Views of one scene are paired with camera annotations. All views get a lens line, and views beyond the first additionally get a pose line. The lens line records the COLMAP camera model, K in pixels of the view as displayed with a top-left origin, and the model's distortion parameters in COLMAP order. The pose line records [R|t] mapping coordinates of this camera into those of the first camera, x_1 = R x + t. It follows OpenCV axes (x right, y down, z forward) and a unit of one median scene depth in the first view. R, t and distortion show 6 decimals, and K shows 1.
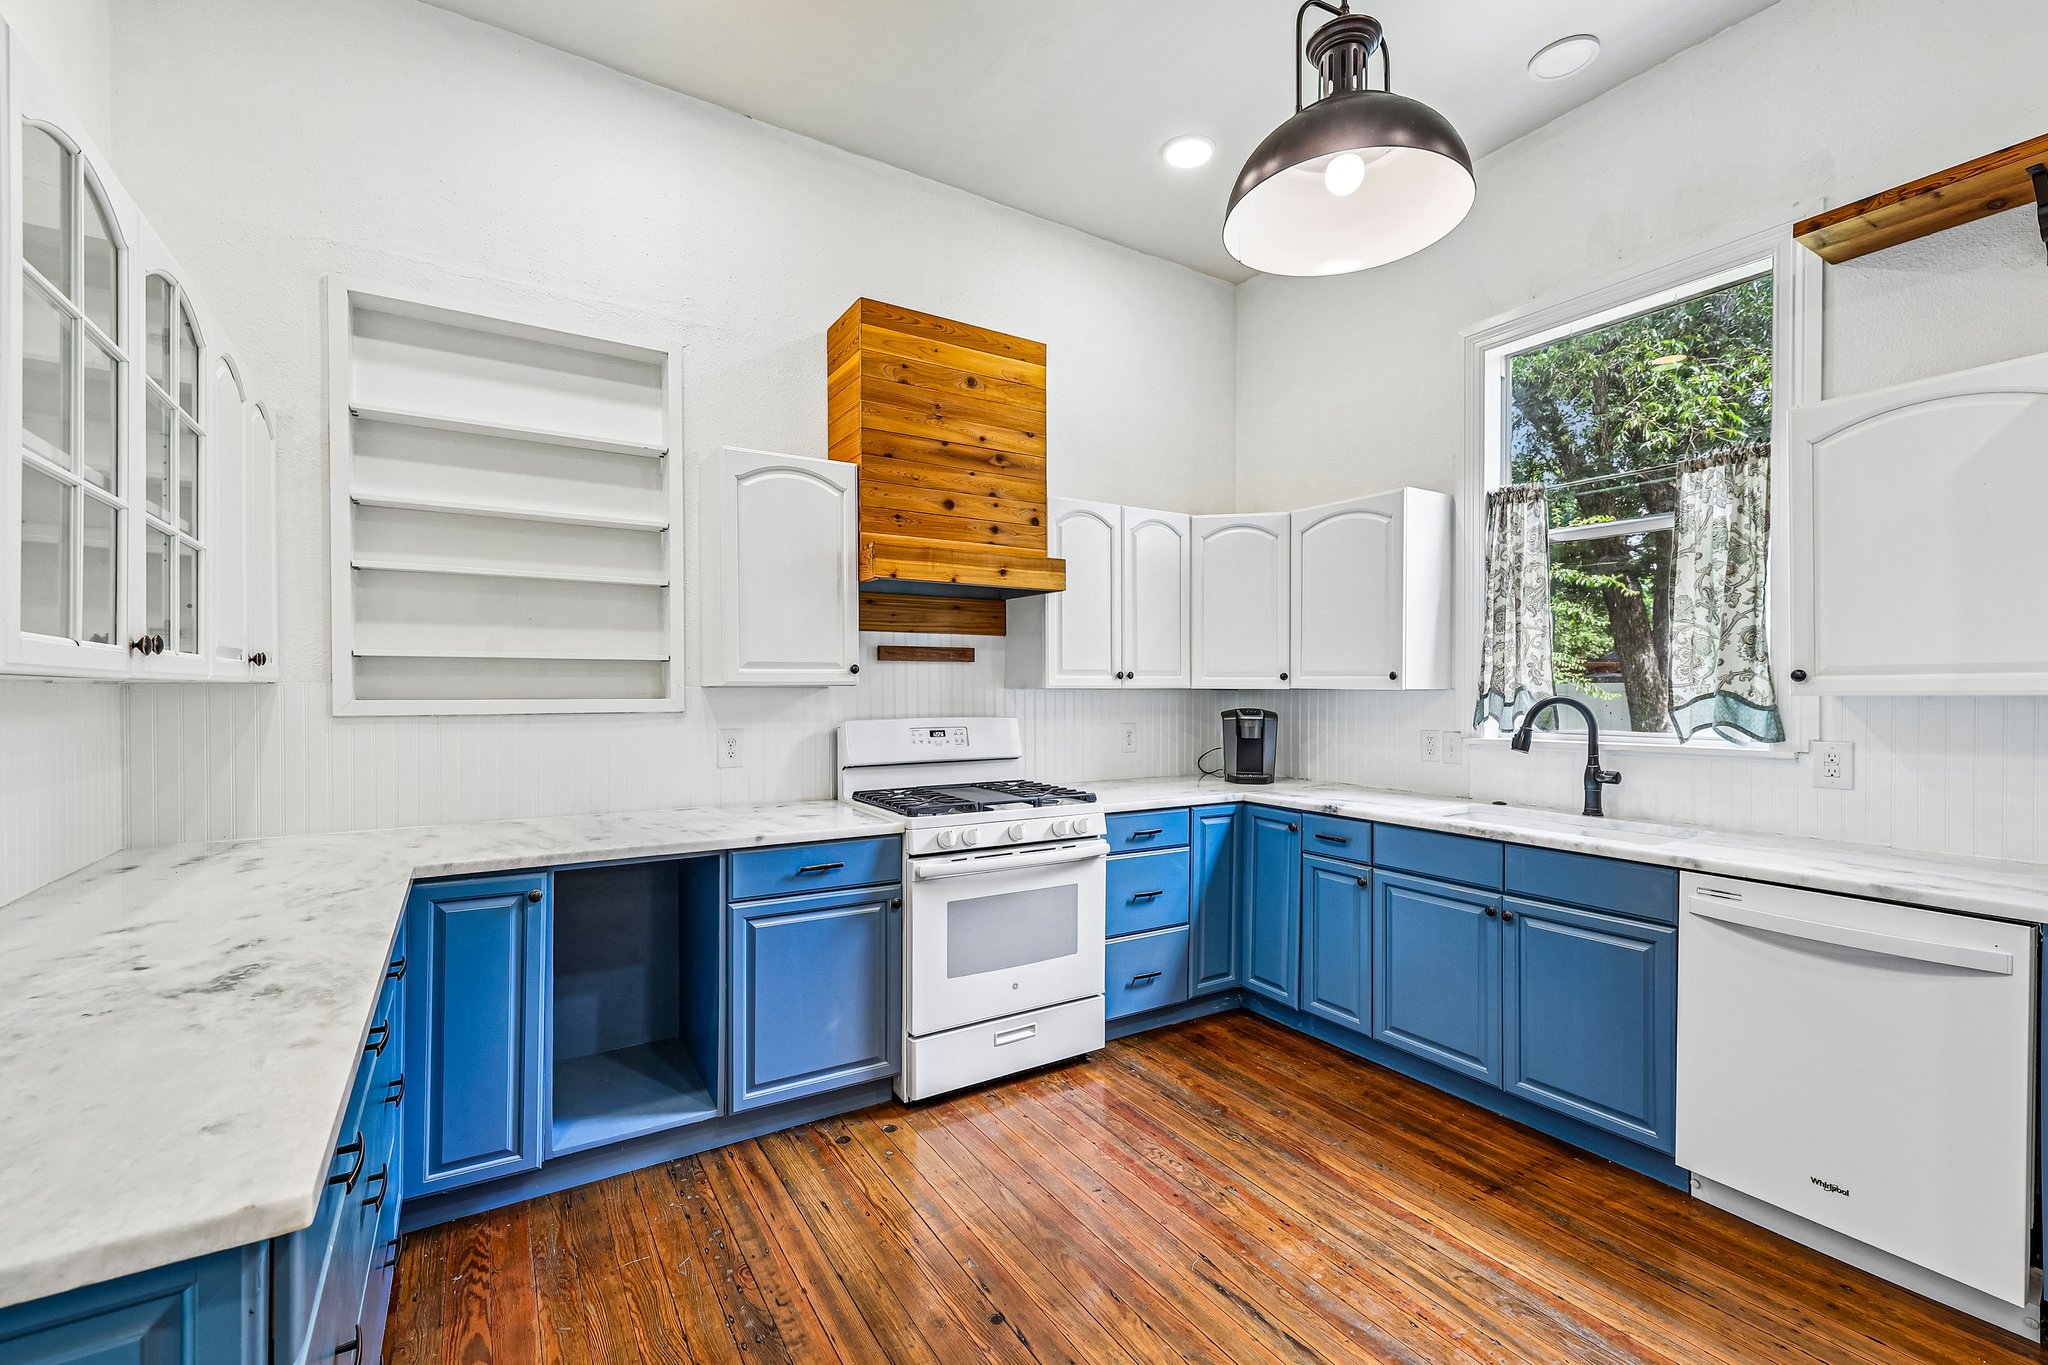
lens RADIAL K [[866.8, 0, 1027.2], [0, 866.8, 693.6], [0, 0, 1]] dist [0.003777, 0.000580]
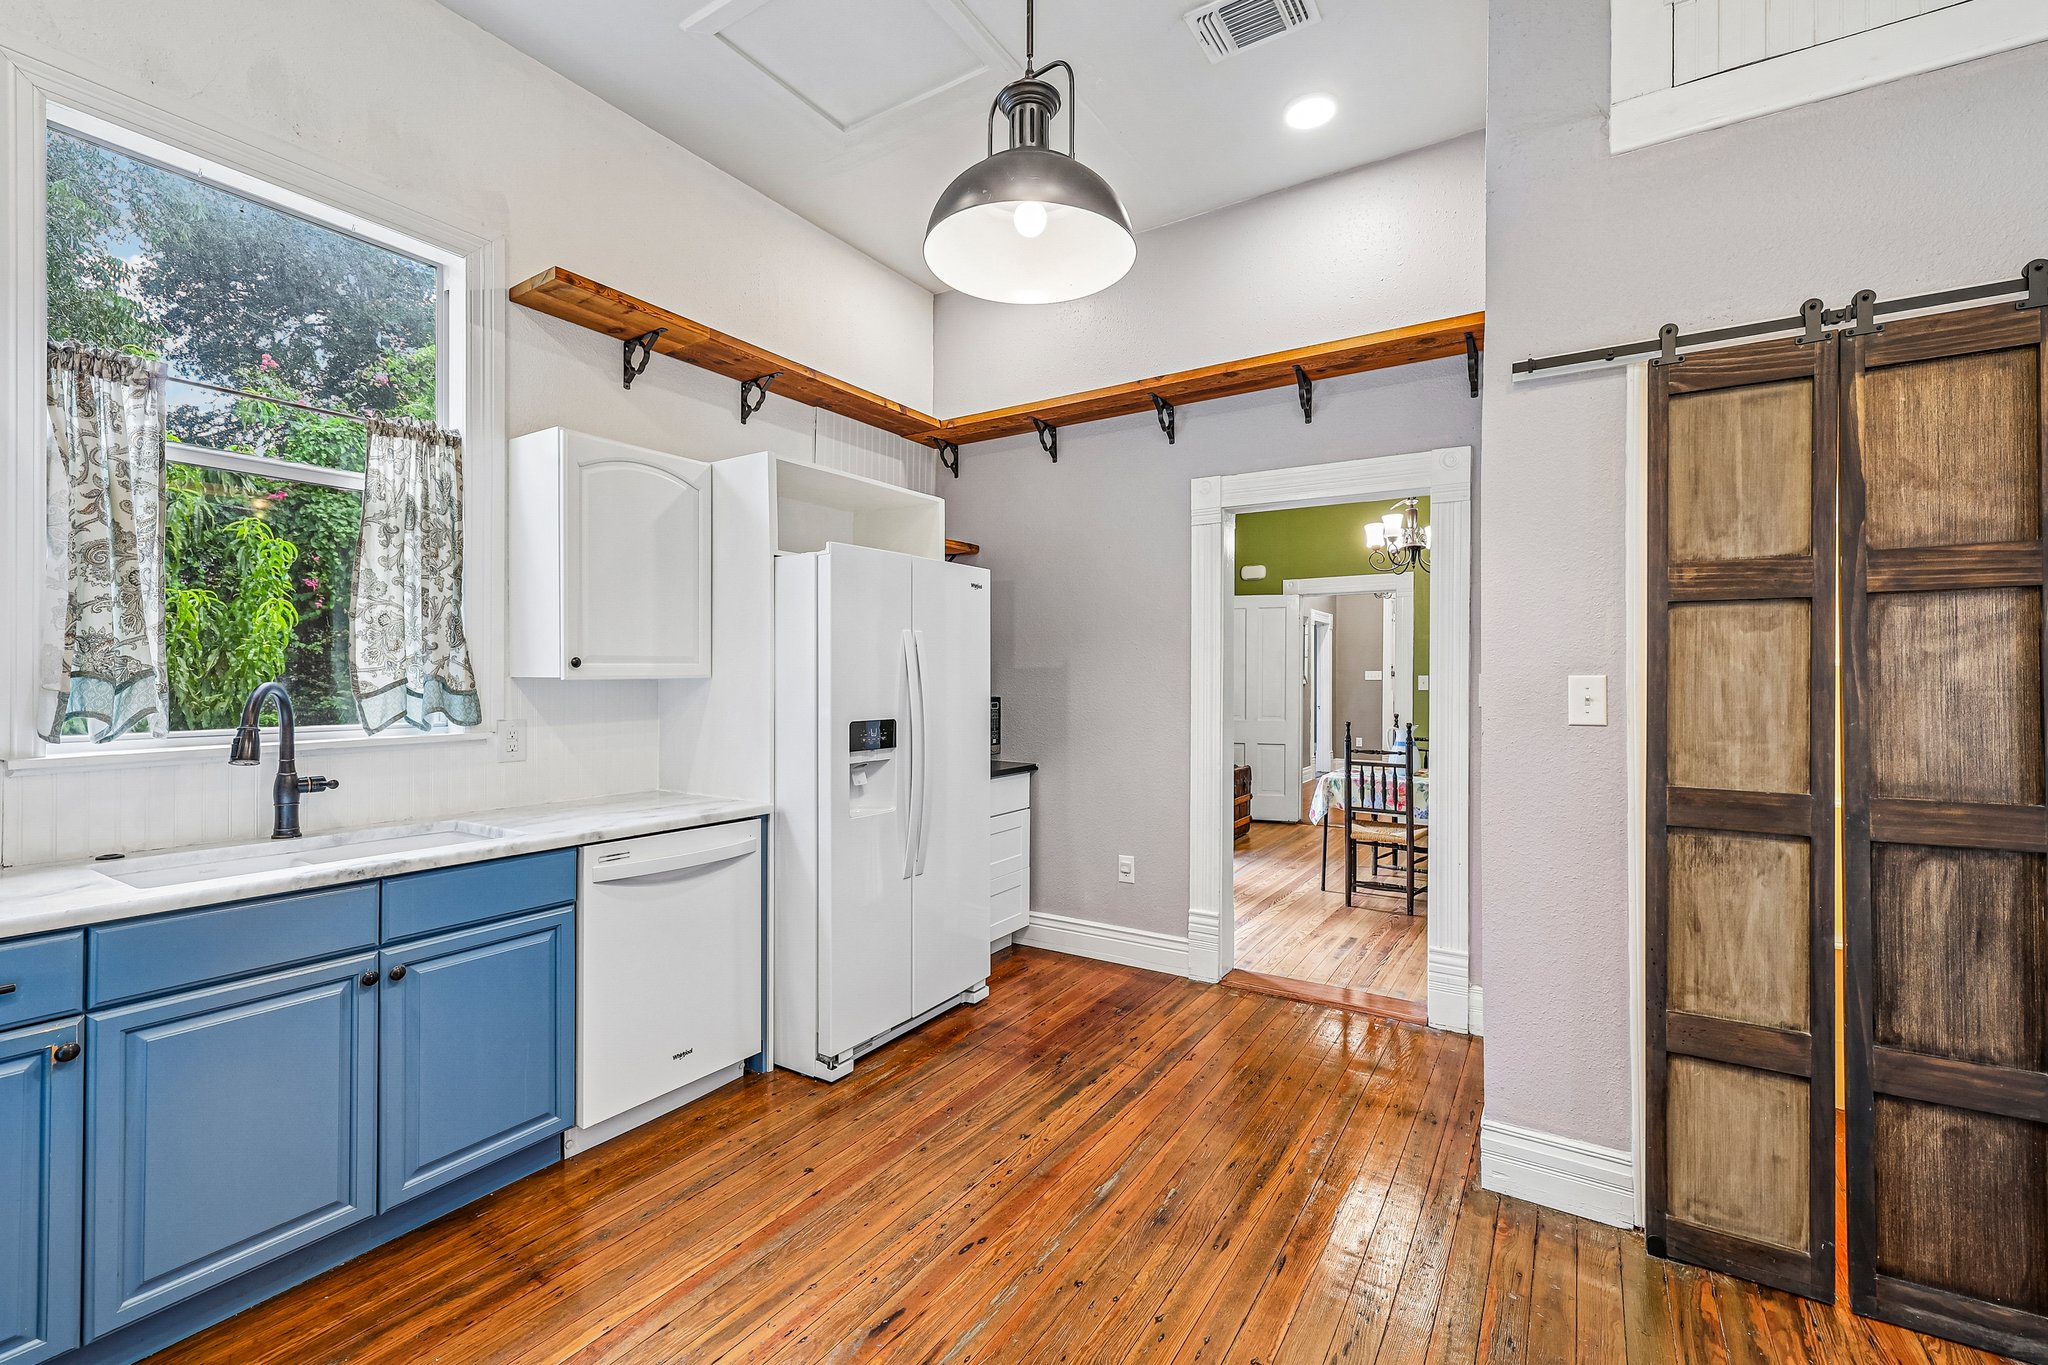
lens RADIAL K [[866.8, 0, 1028.8], [0, 866.8, 676.7], [0, 0, 1]] dist [0.003777, 0.000580]
pose [[-0.419492, 0.000137, 0.907759, -0.351574], [0.004042, 0.999990, 0.001717, -0.001232], [-0.907750, 0.004390, -0.419489, 0.787136]]
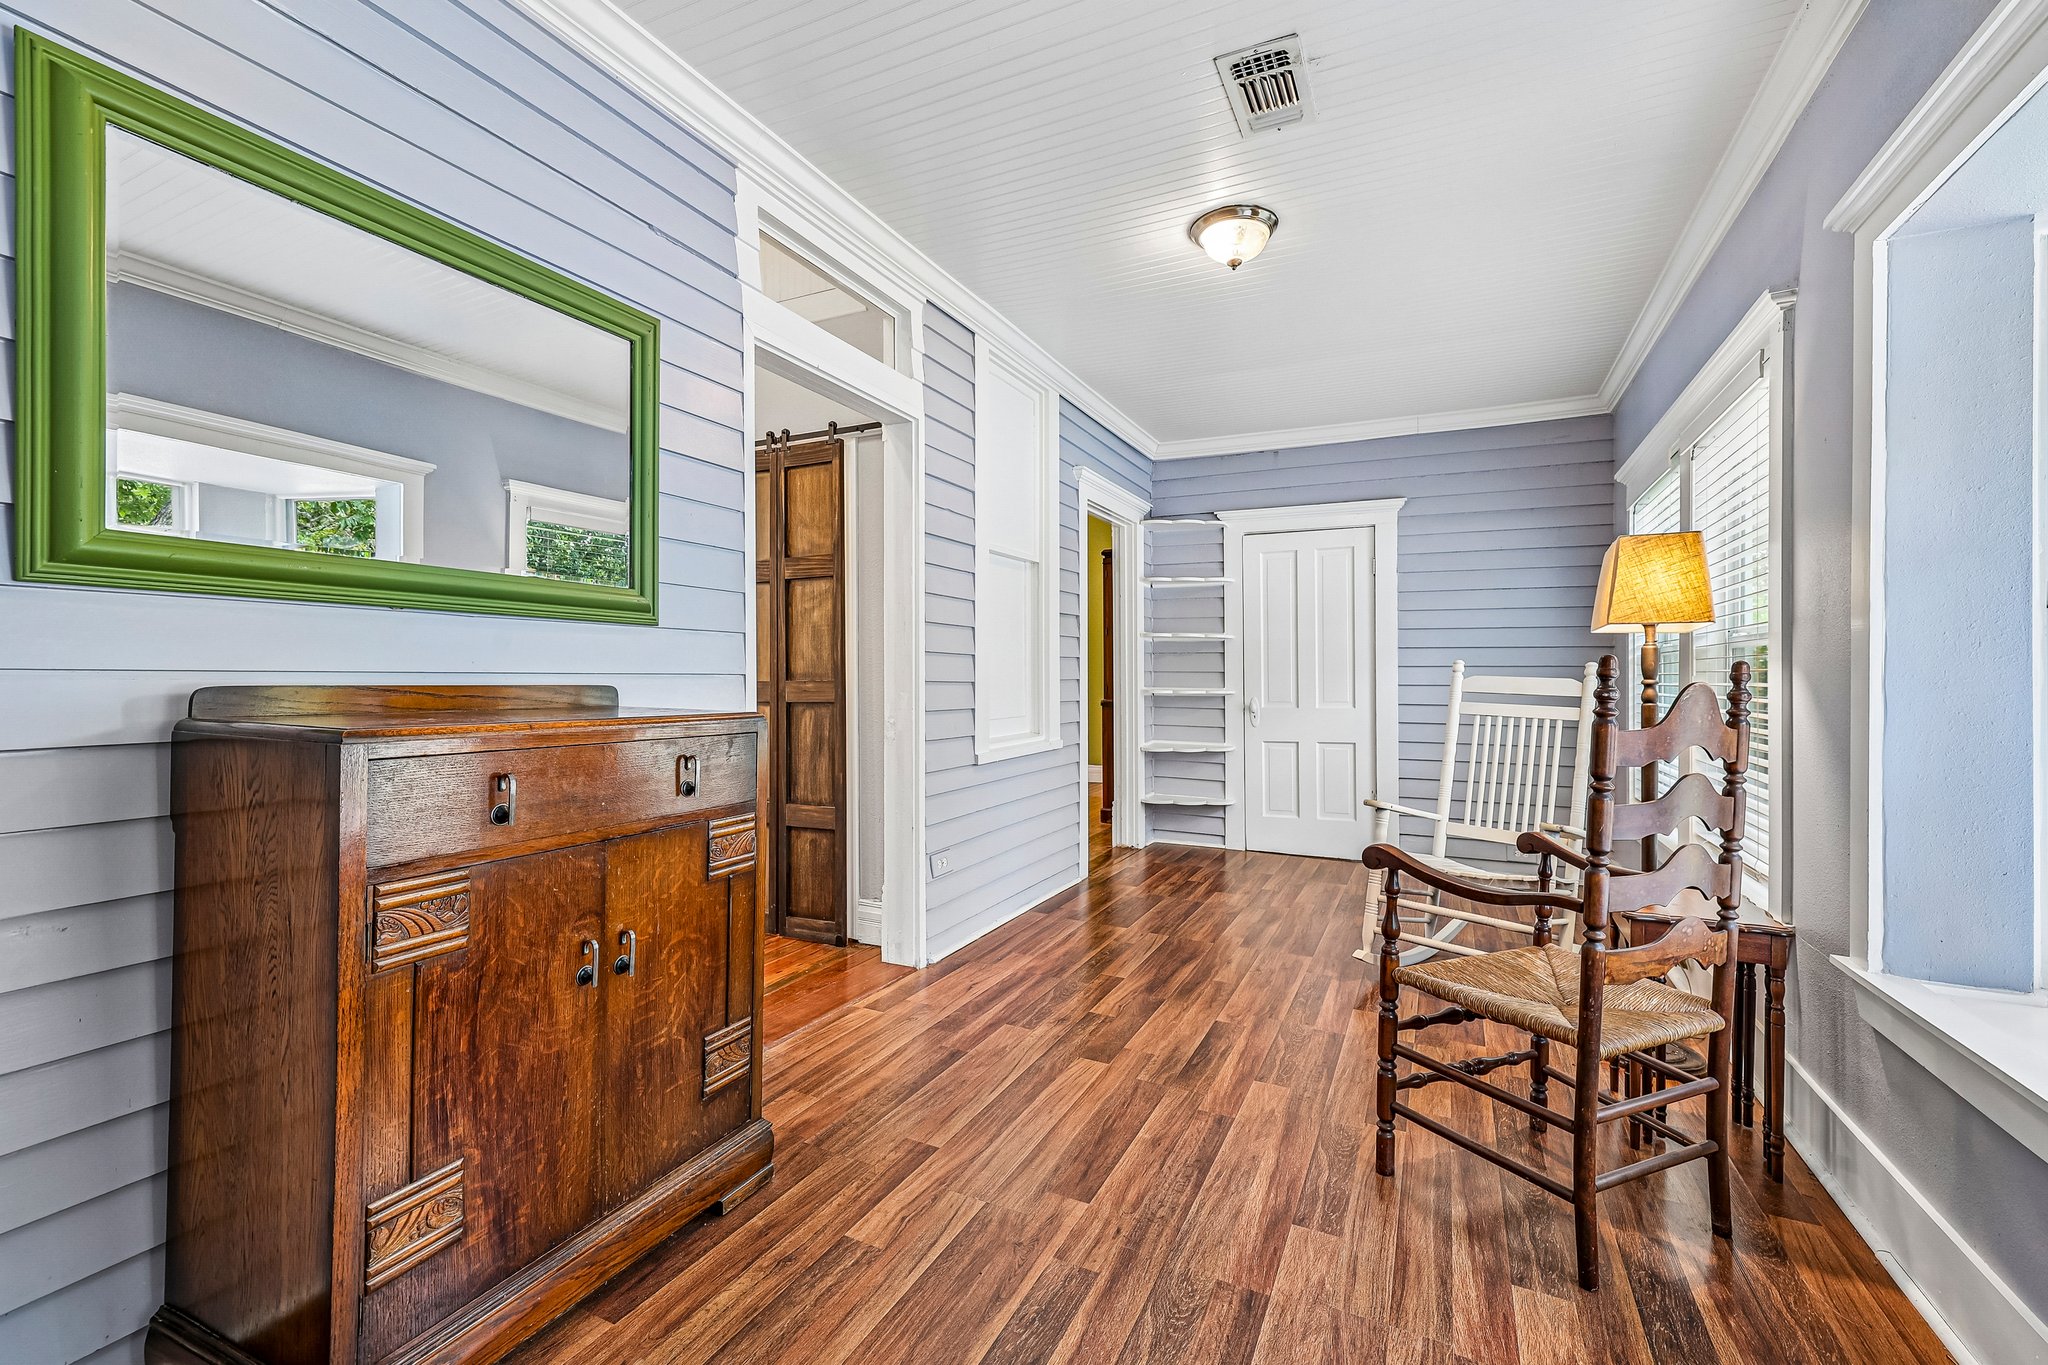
lens RADIAL K [[866.8, 0, 1027.8], [0, 866.8, 678.3], [0, 0, 1]] dist [0.003777, 0.000580]
pose [[-0.523870, 0.002359, 0.851795, -1.369852], [0.004551, 0.999990, 0.000029, 0.095068], [-0.851786, 0.003891, -0.523875, 0.298442]]
